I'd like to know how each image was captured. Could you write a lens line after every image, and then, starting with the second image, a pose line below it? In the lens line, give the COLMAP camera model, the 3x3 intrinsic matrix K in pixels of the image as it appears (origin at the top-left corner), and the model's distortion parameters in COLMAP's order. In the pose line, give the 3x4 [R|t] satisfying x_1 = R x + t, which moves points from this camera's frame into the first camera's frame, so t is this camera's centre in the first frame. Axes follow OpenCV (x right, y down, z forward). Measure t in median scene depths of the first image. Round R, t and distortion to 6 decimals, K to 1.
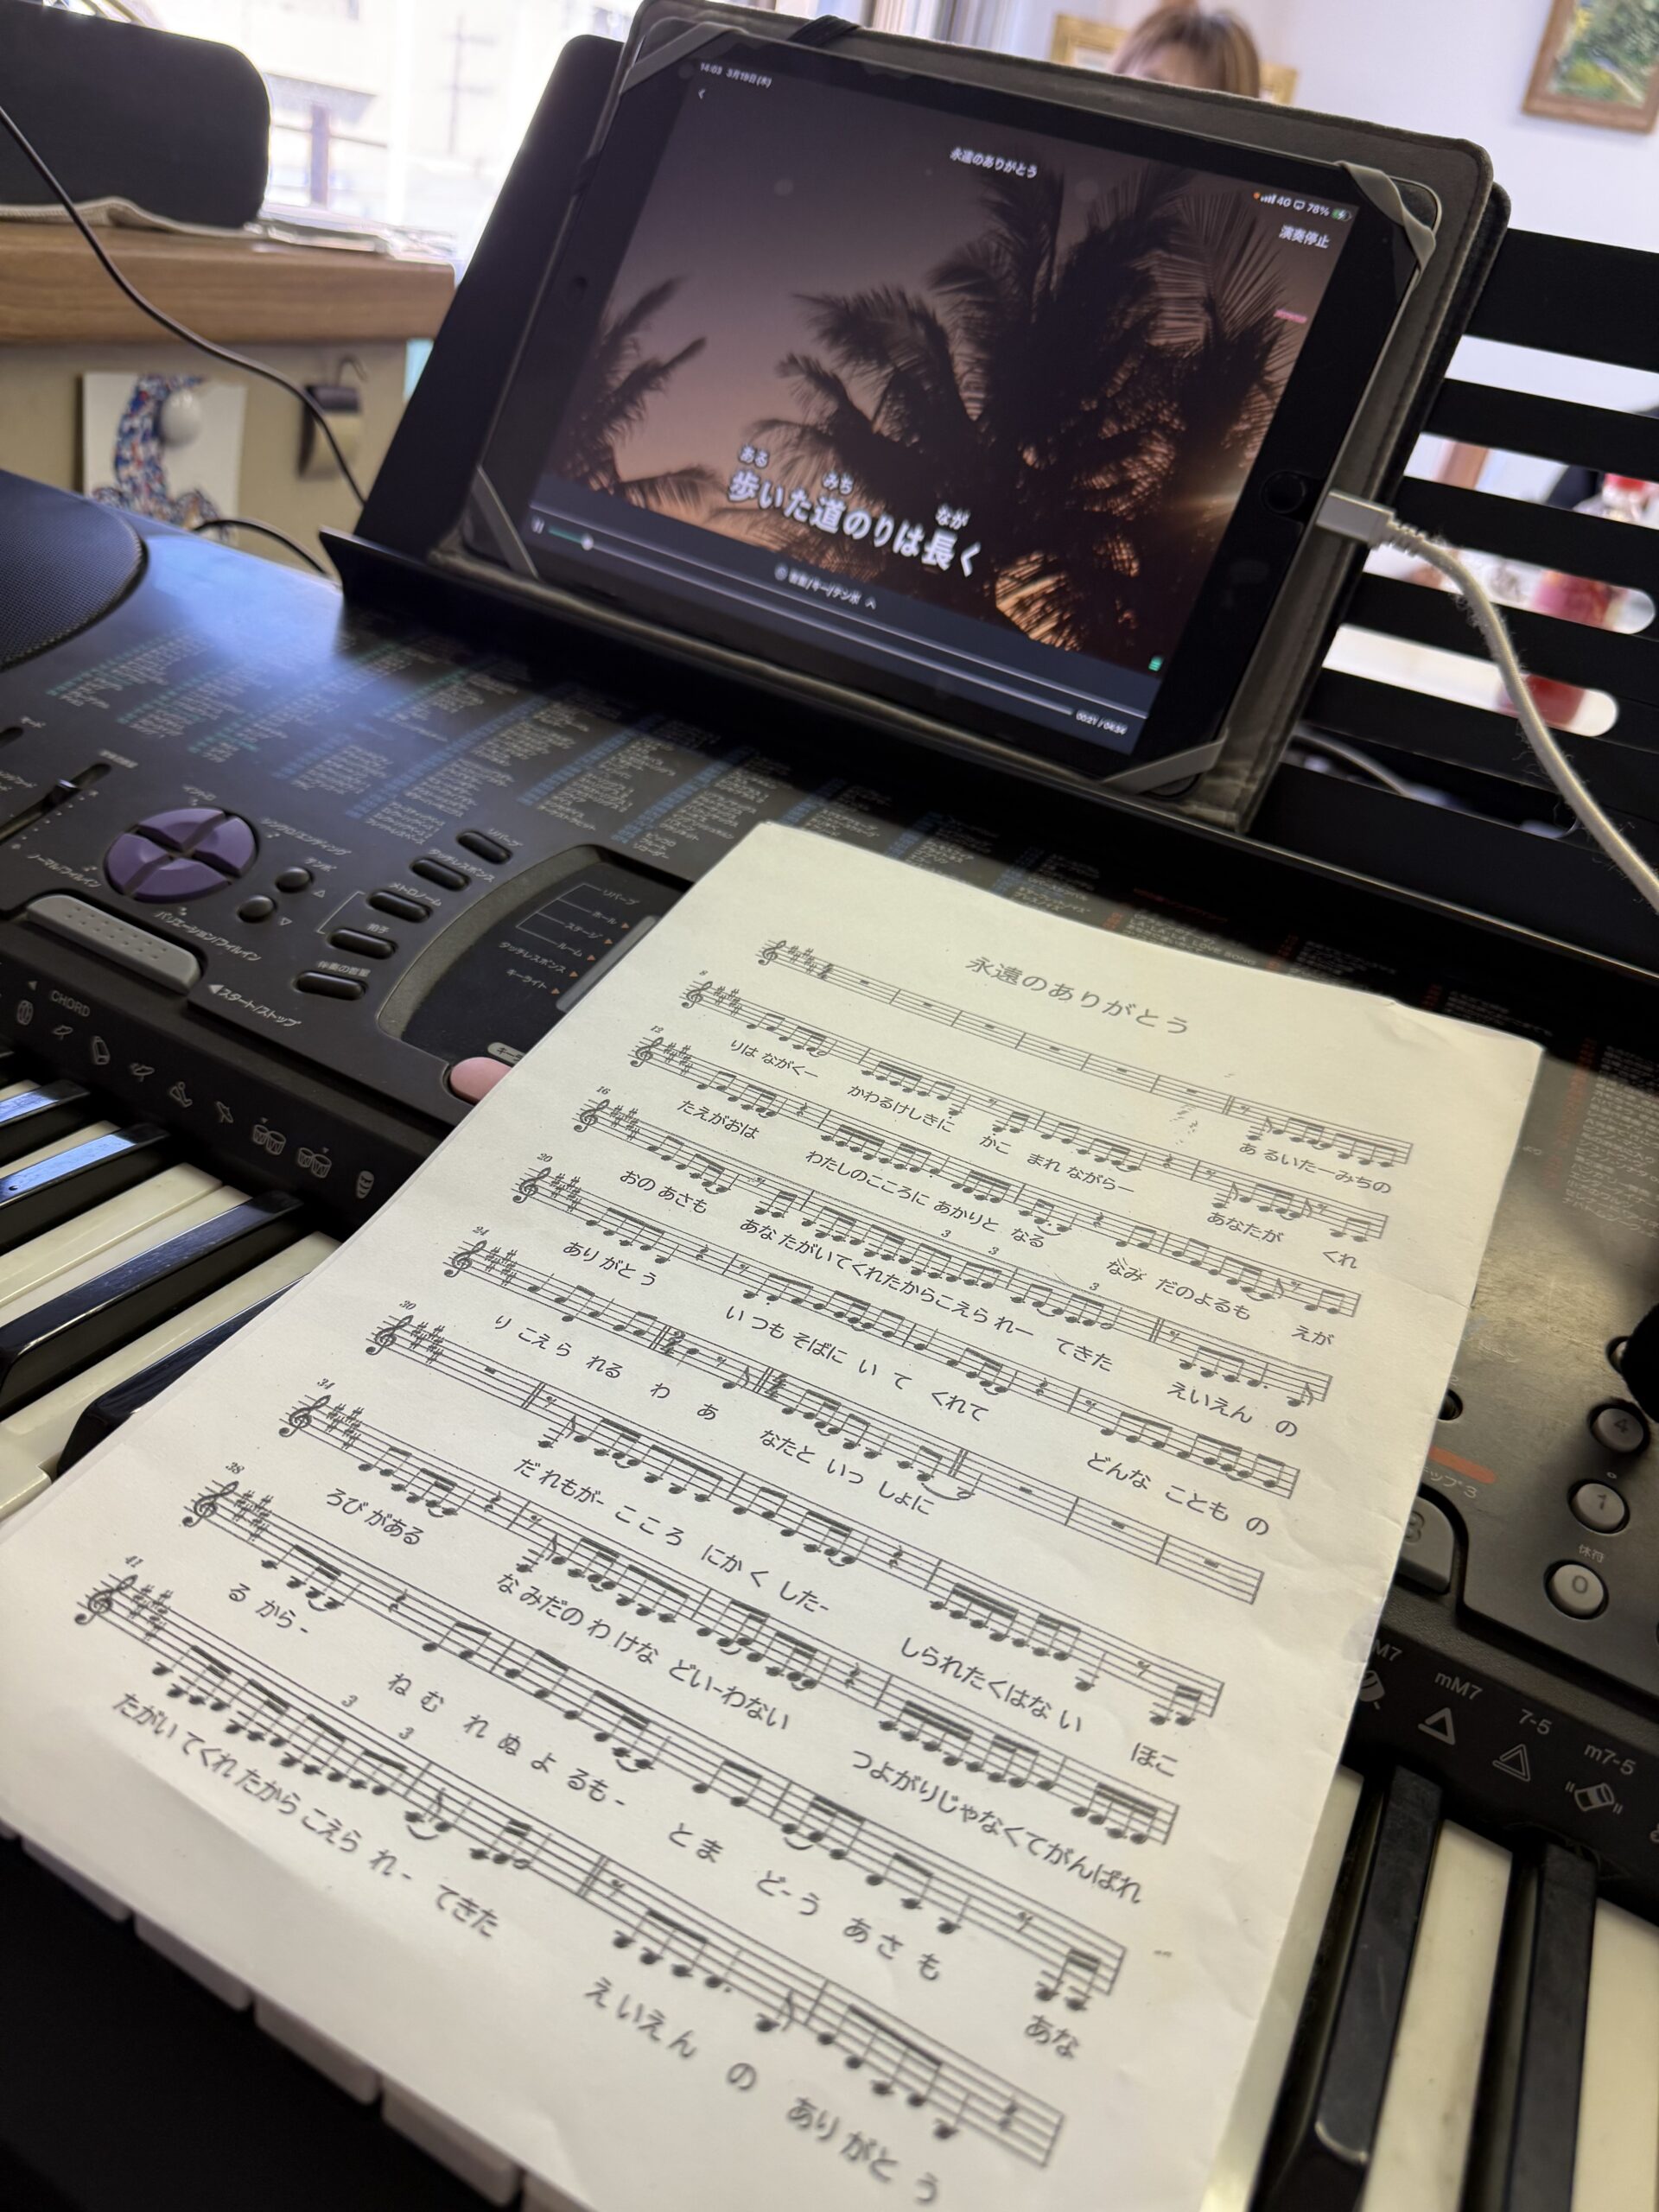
lens RADIAL K [[1536.5, 0, 808.6], [0, 1536.5, 1003.9], [0, 0, 1]] dist [0.009917, -0.030690]
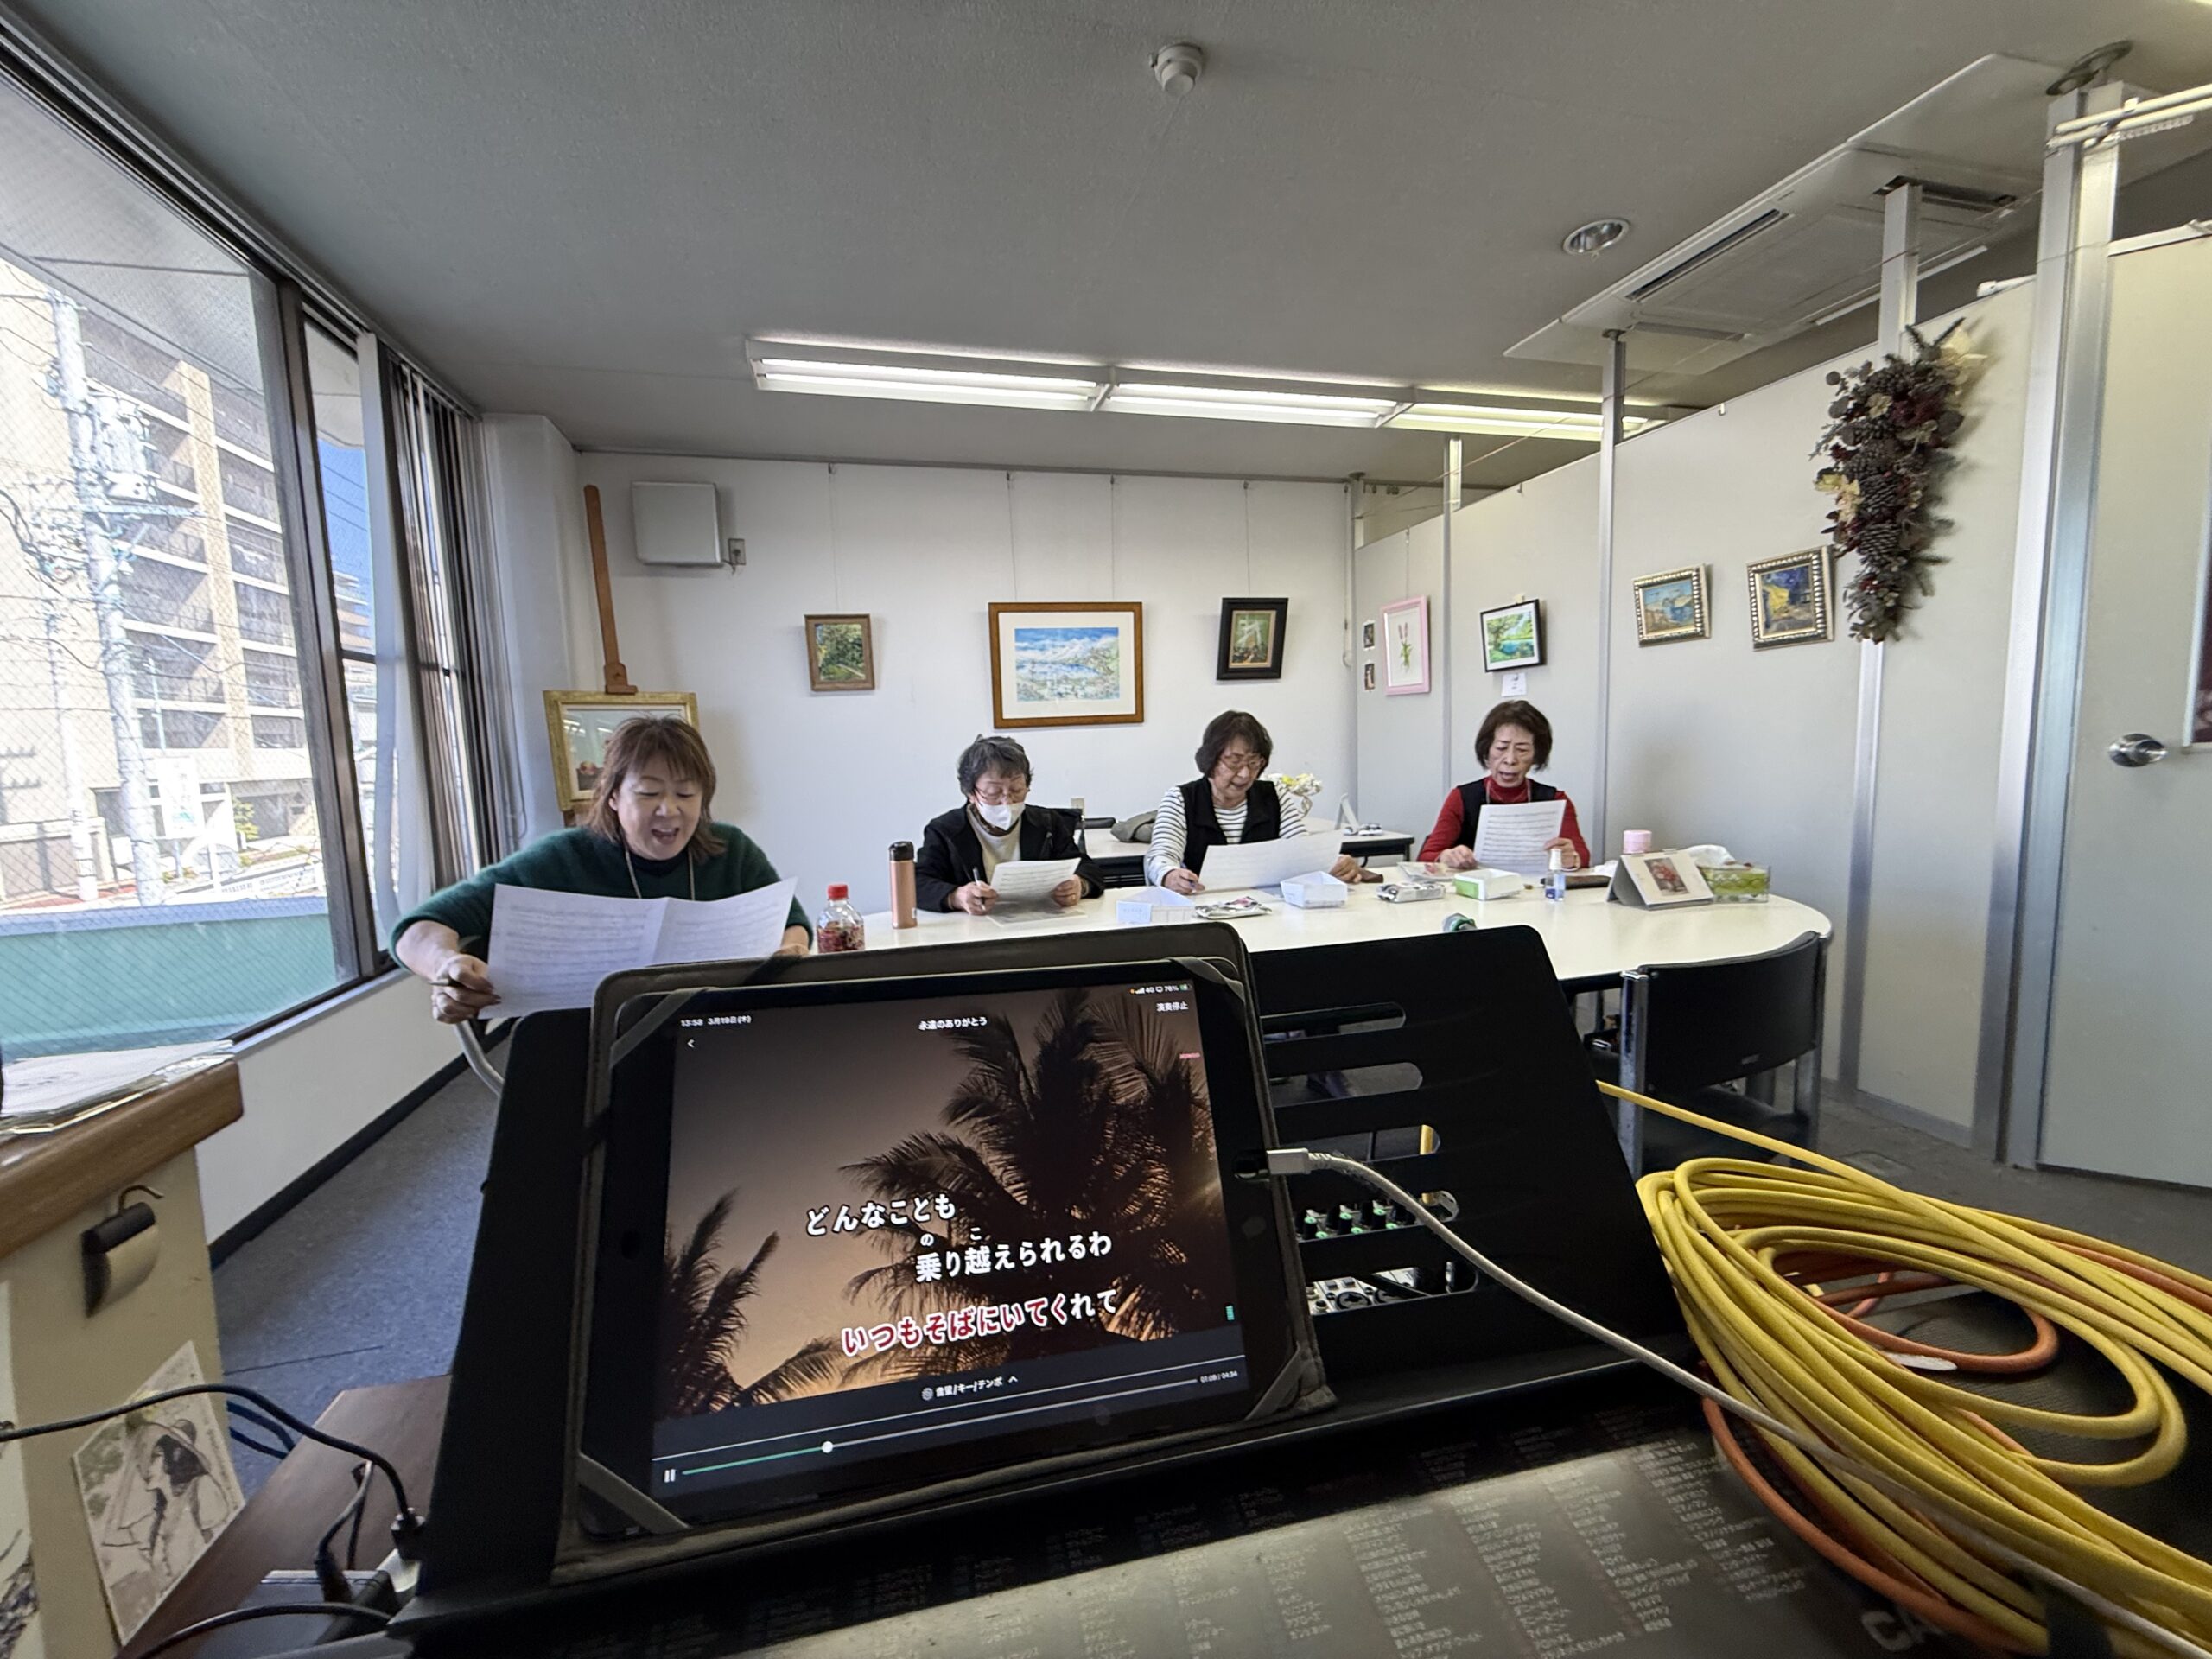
lens RADIAL K [[865.7, 0, 1098.5], [0, 865.7, 836.8], [0, 0, 1]] dist [-0.013800, 0.001651]
pose [[0.748414, -0.267133, 0.607056, -0.212384], [0.465478, 0.863568, -0.193858, -0.473984], [-0.472448, 0.427657, 0.770651, 0.250862]]
